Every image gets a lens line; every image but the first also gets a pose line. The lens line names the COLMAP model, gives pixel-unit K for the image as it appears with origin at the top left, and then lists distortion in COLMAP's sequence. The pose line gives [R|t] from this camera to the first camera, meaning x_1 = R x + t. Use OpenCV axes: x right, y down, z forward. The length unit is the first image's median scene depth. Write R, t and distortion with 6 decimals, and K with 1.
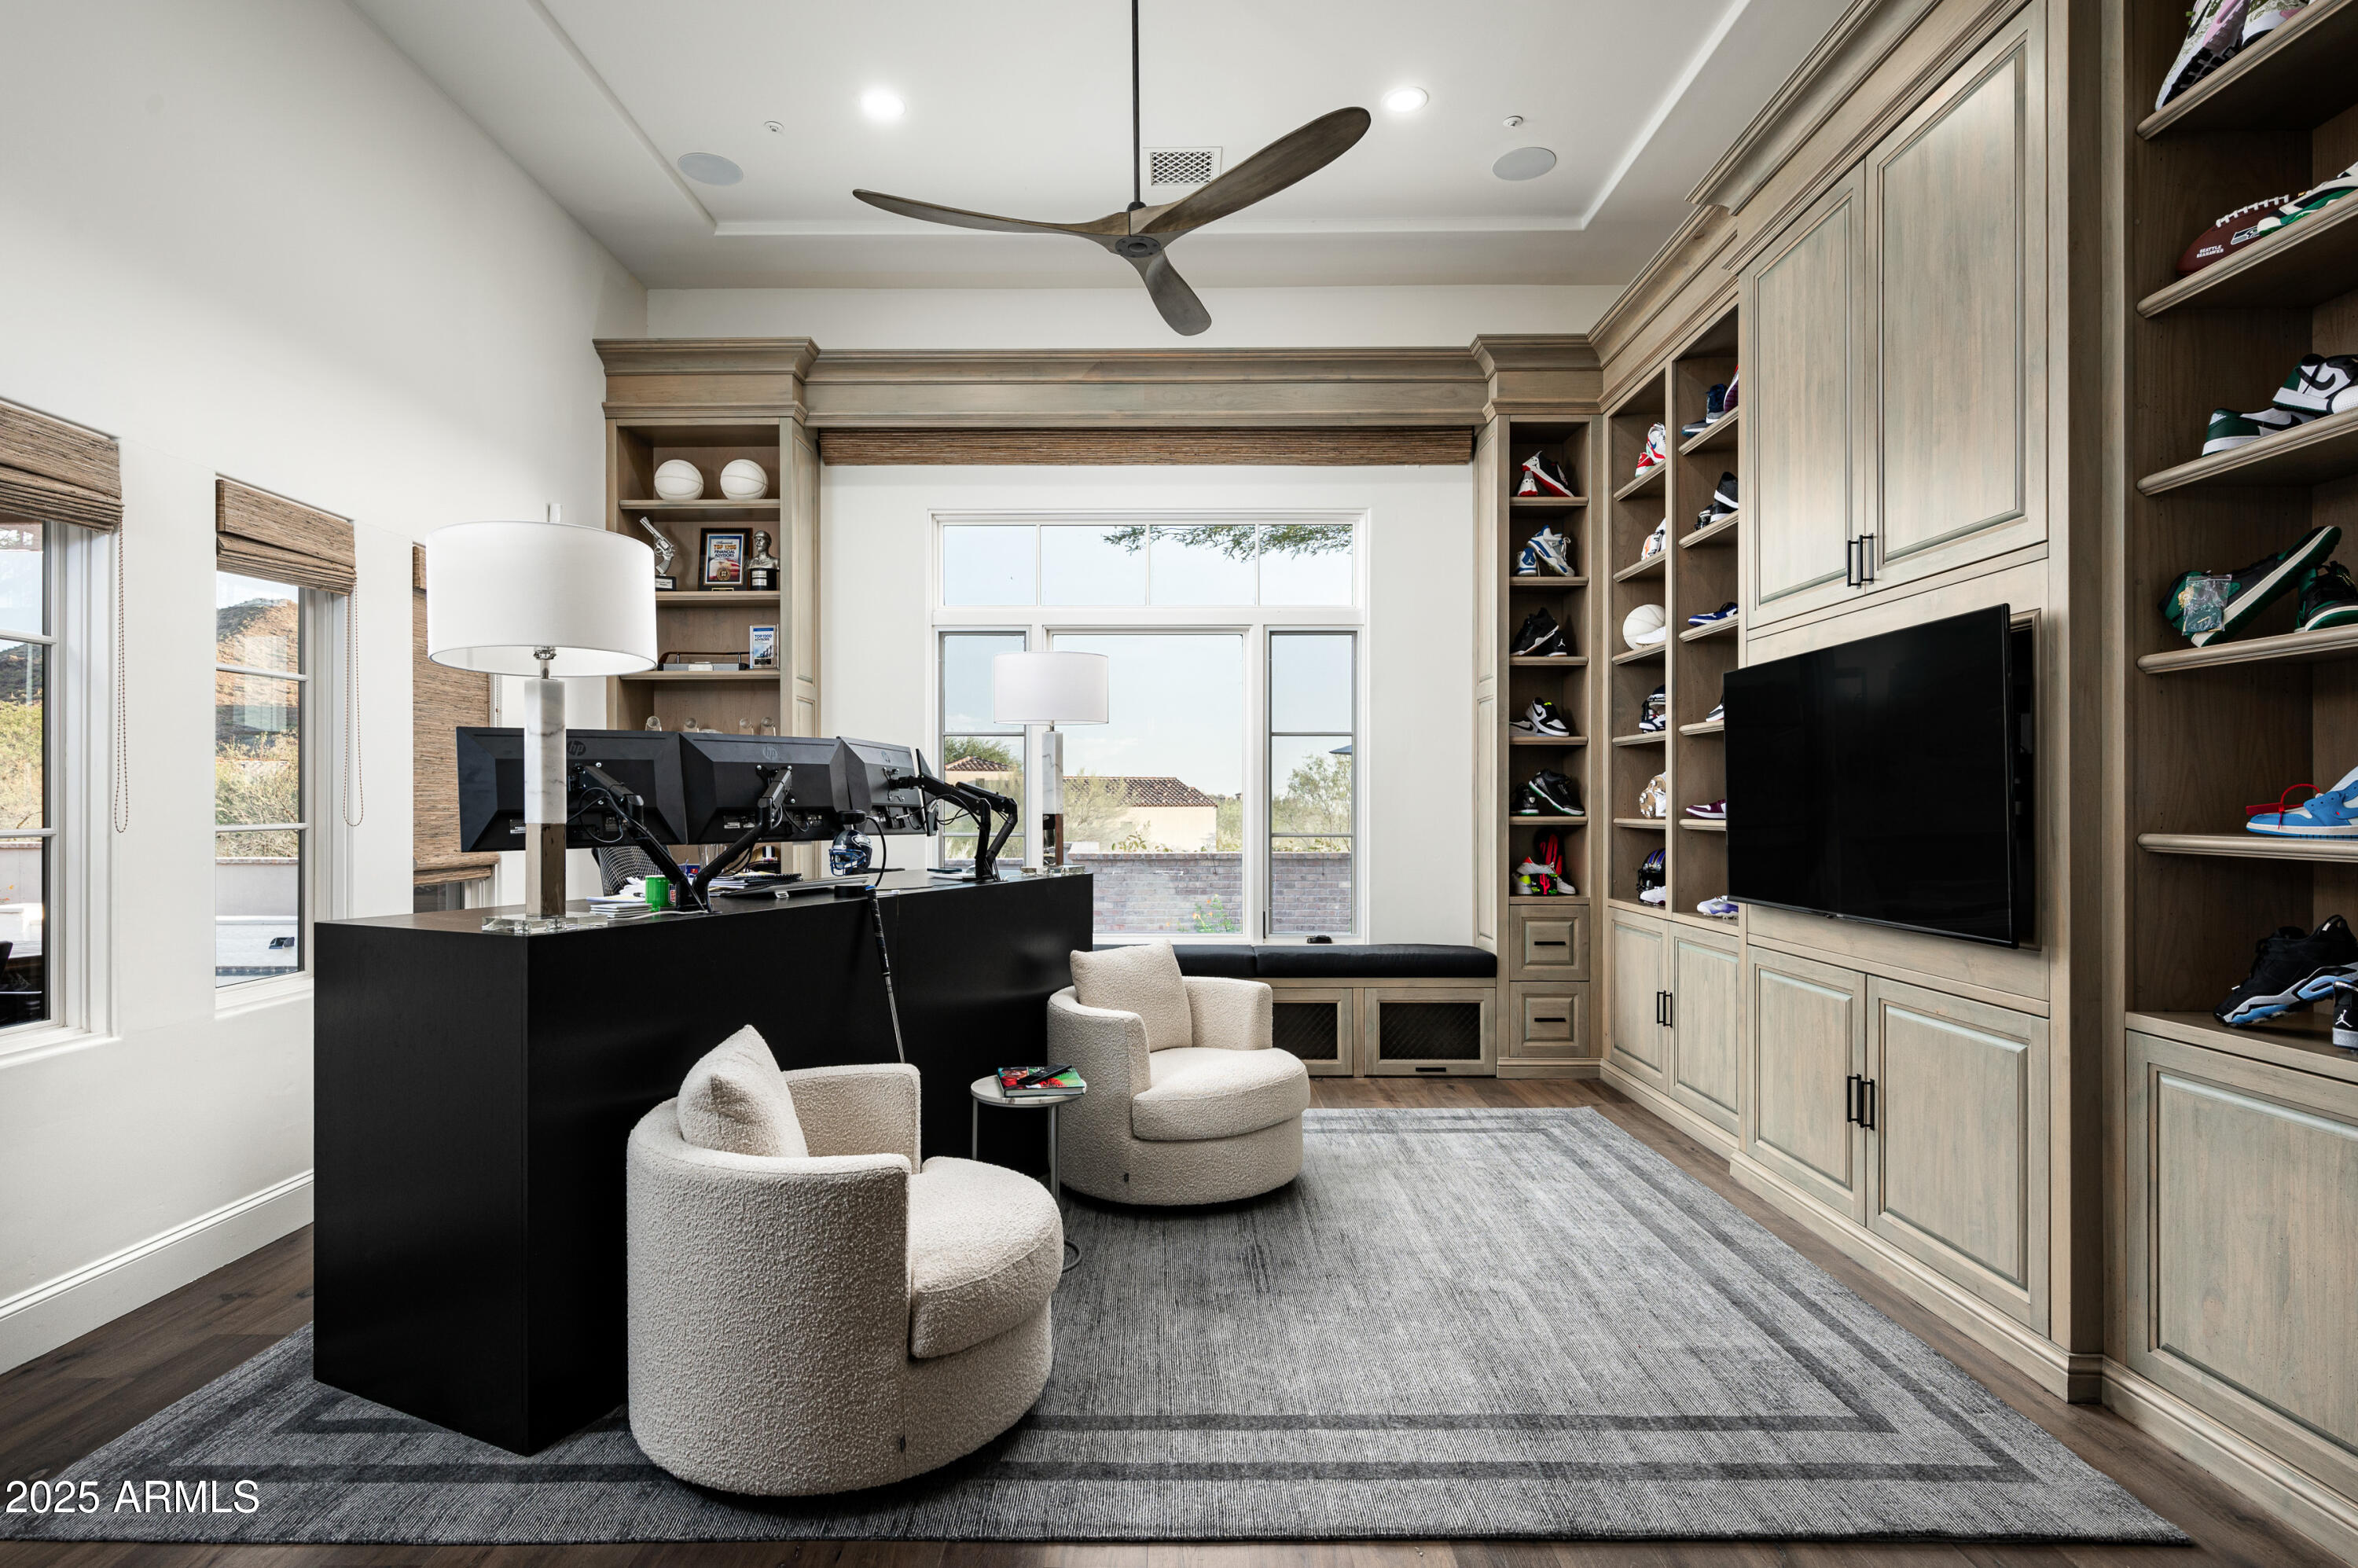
lens RADIAL K [[1175.3, 0, 1172.7], [0, 1175.3, 799.5], [0, 0, 1]] dist [0.009579, 0.000062]
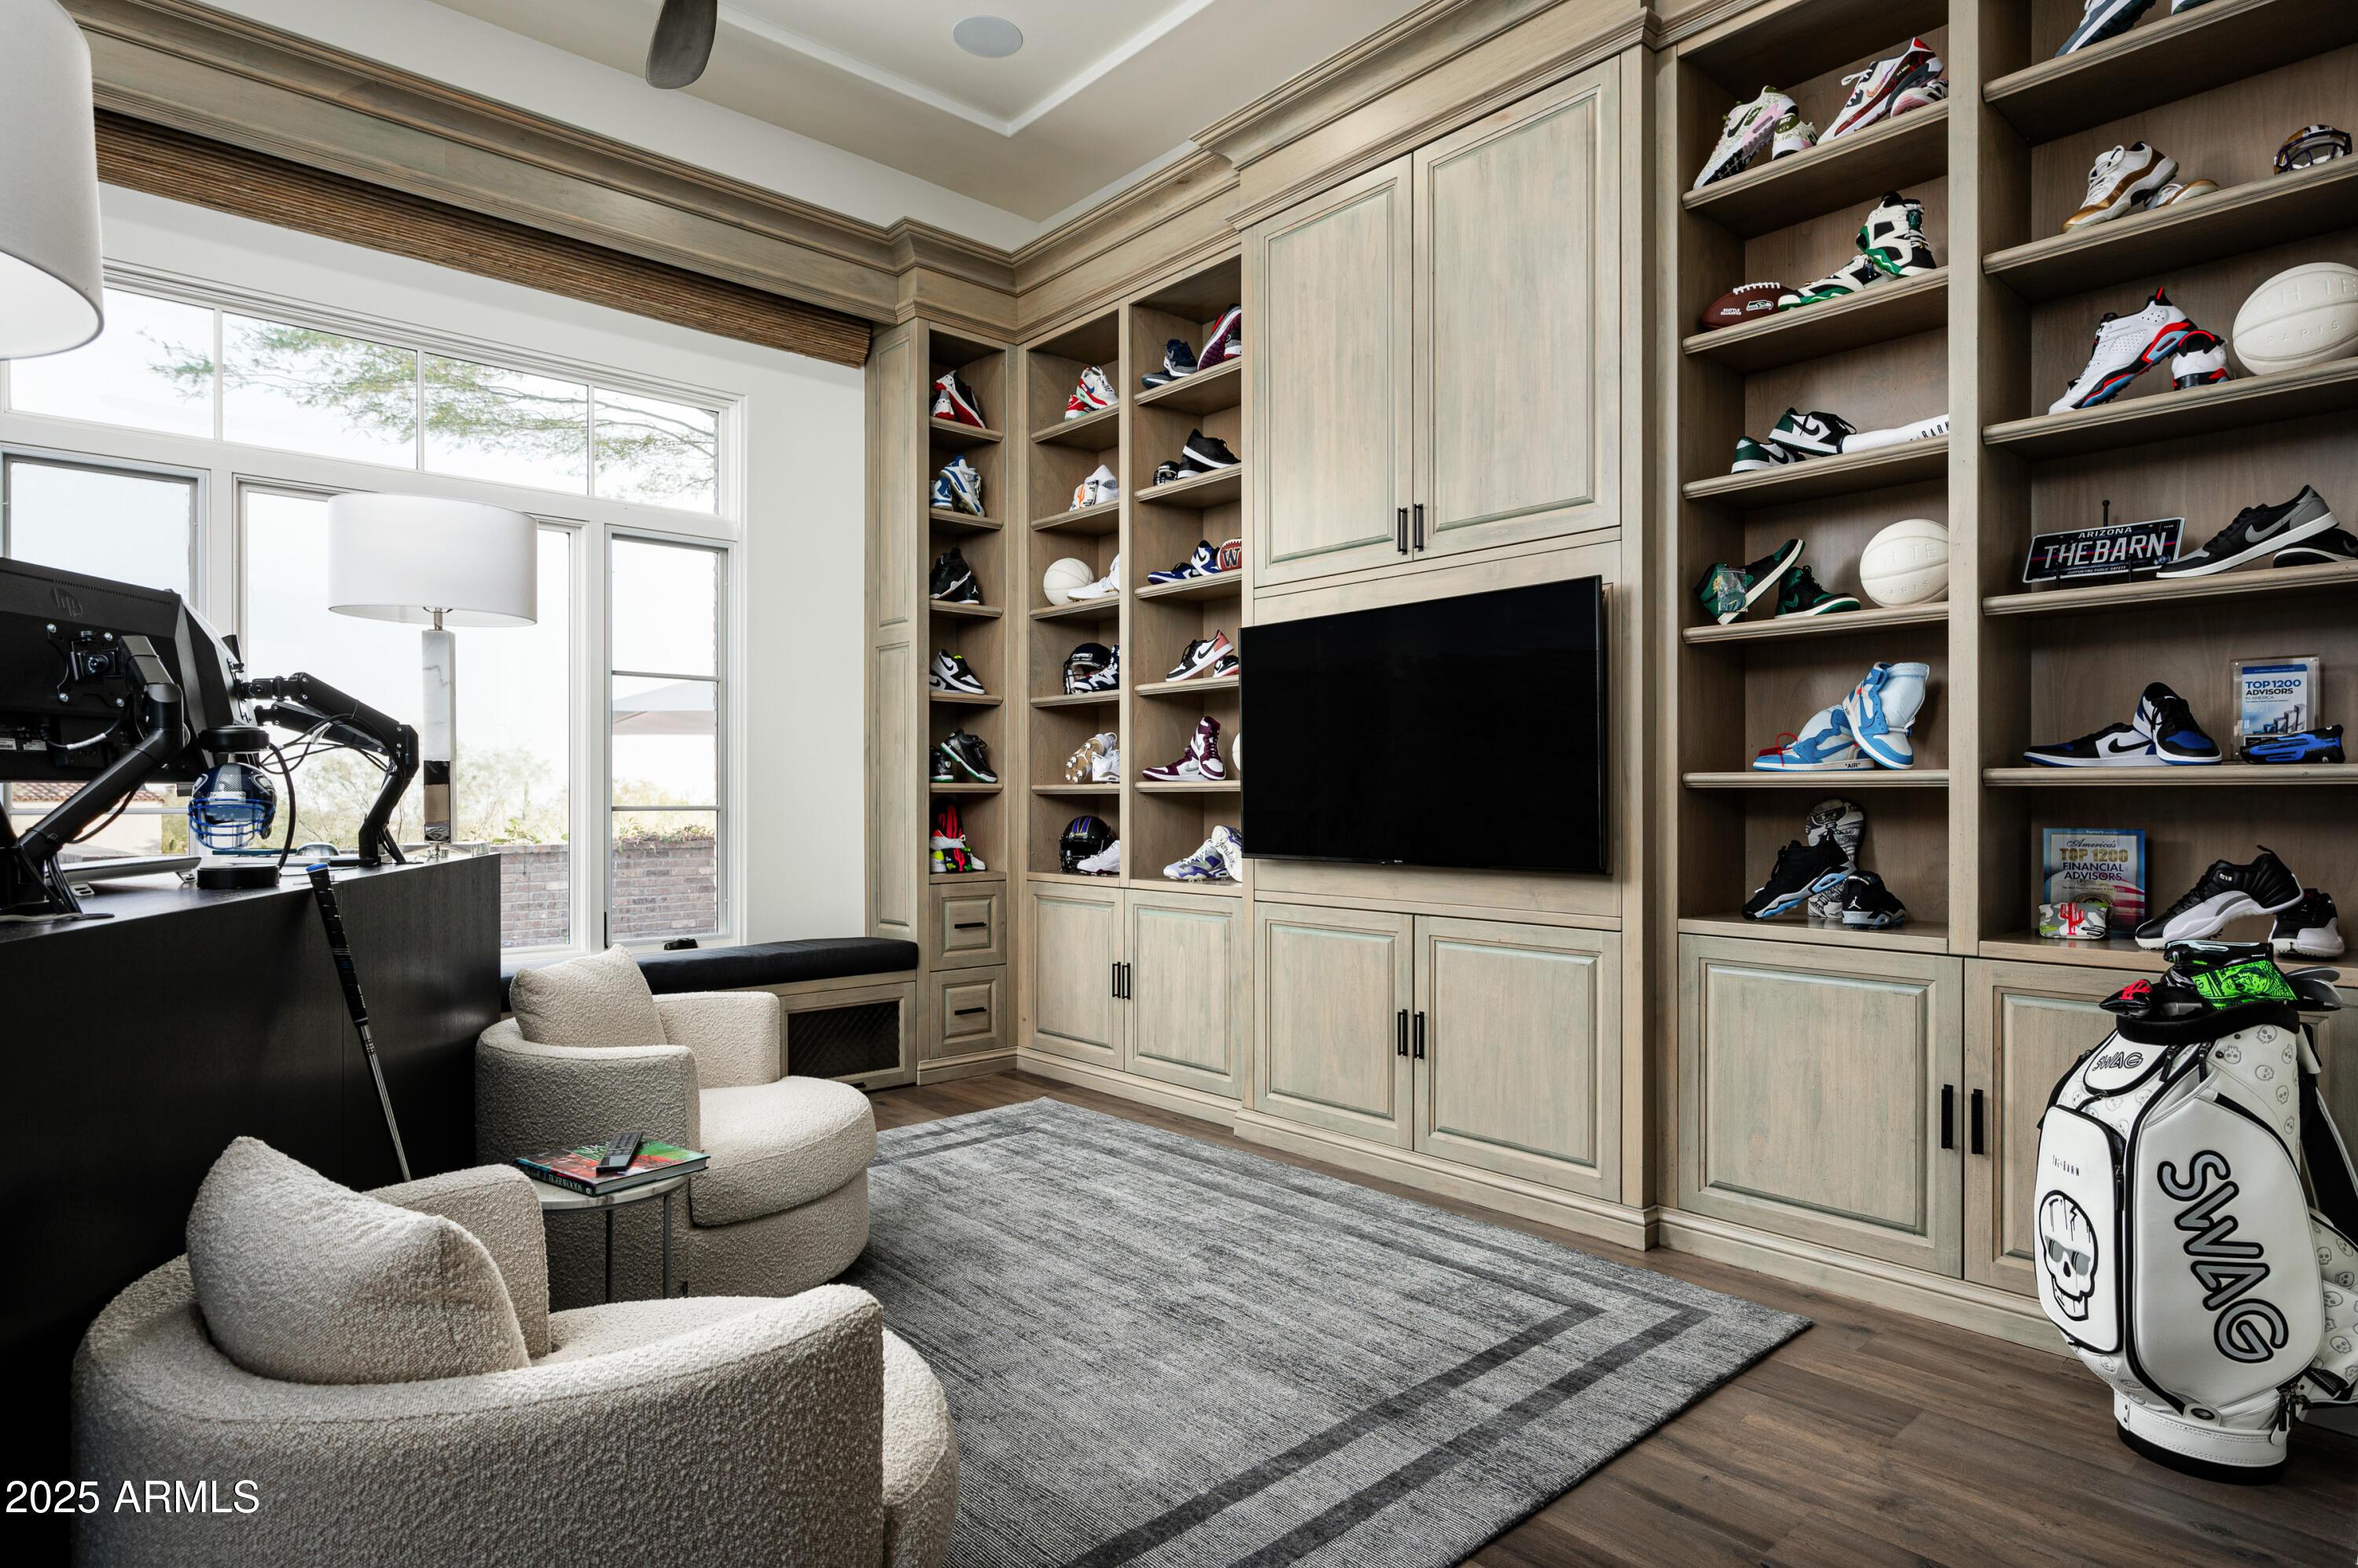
lens RADIAL K [[1287.5, 0, 1186.1], [0, 1287.5, 801.4], [0, 0, 1]] dist [-0.000142, -0.000366]
pose [[0.736057, -0.001656, 0.676918, -0.320461], [-0.000449, 0.999996, 0.002935, 0.037396], [-0.676920, -0.002464, 0.736053, 0.251641]]
